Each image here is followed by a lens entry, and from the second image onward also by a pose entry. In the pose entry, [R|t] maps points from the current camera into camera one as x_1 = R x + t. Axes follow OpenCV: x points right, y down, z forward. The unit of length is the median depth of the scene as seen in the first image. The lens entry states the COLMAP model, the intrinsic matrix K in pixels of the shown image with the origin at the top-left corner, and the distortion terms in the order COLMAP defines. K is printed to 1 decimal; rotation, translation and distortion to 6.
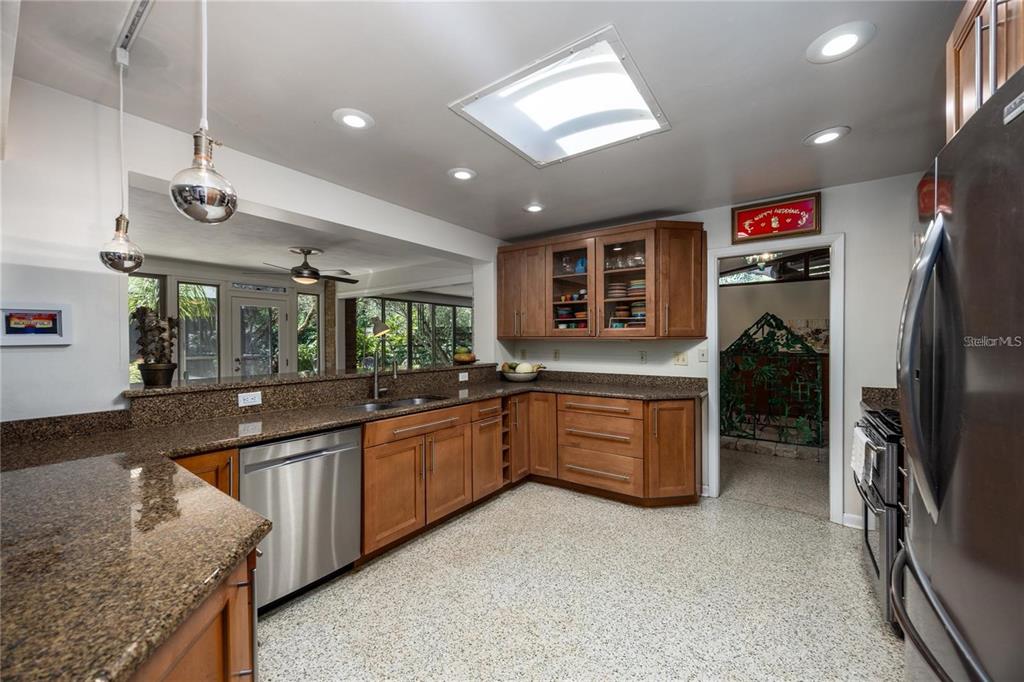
lens RADIAL K [[396.8, 0, 513.8], [0, 396.8, 340.3], [0, 0, 1]] dist [-0.004979, -0.000093]
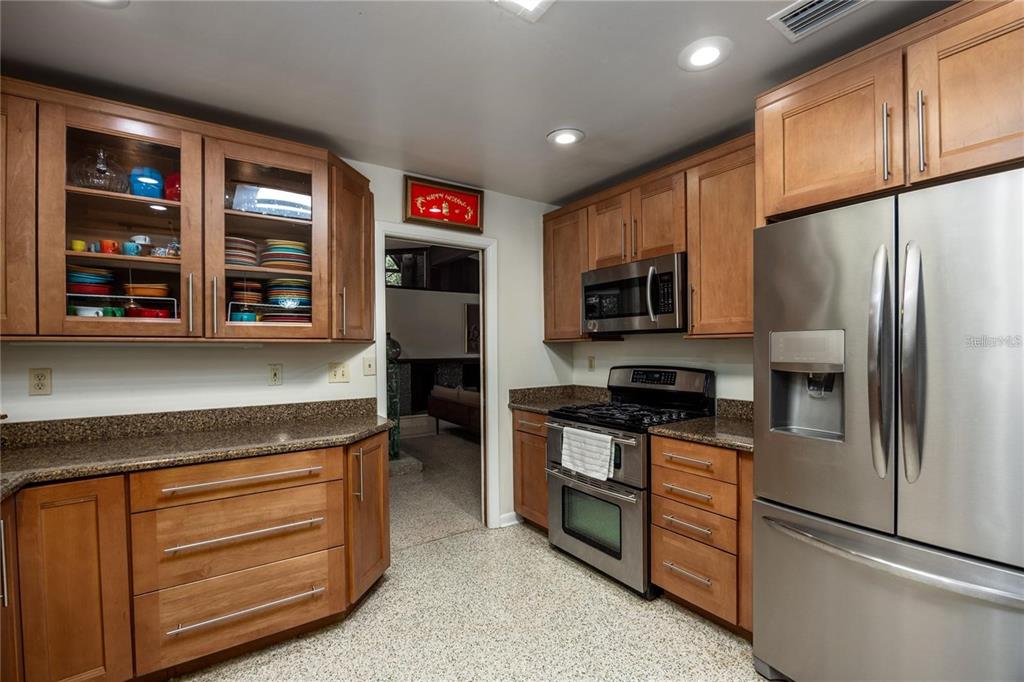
lens RADIAL K [[451.3, 0, 514.6], [0, 451.3, 347.6], [0, 0, 1]] dist [-0.019912, 0.000041]
pose [[0.324617, -0.001614, 0.945844, -0.214641], [0.003952, 0.999992, 0.000350, 0.005210], [-0.945837, 0.003624, 0.324621, 0.517524]]
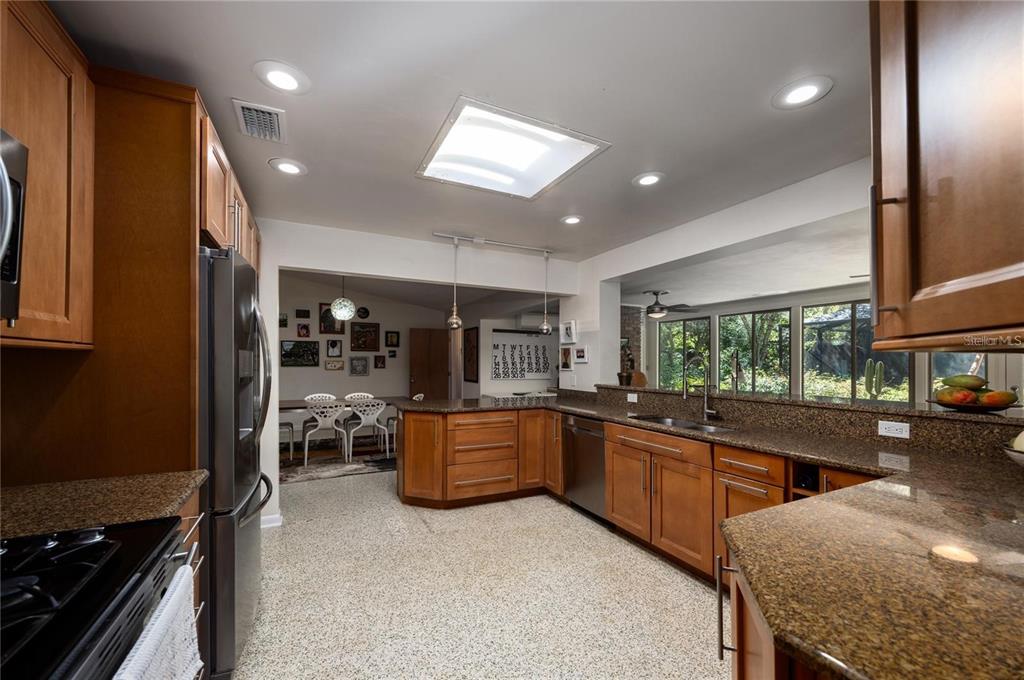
lens RADIAL K [[396.8, 0, 511.7], [0, 396.8, 360.1], [0, 0, 1]] dist [-0.004979, -0.000093]
pose [[-0.465565, -0.002962, -0.885009, 0.738449], [-0.001444, 0.999996, -0.002587, 0.002356], [0.885013, 0.000073, -0.465567, 1.021112]]
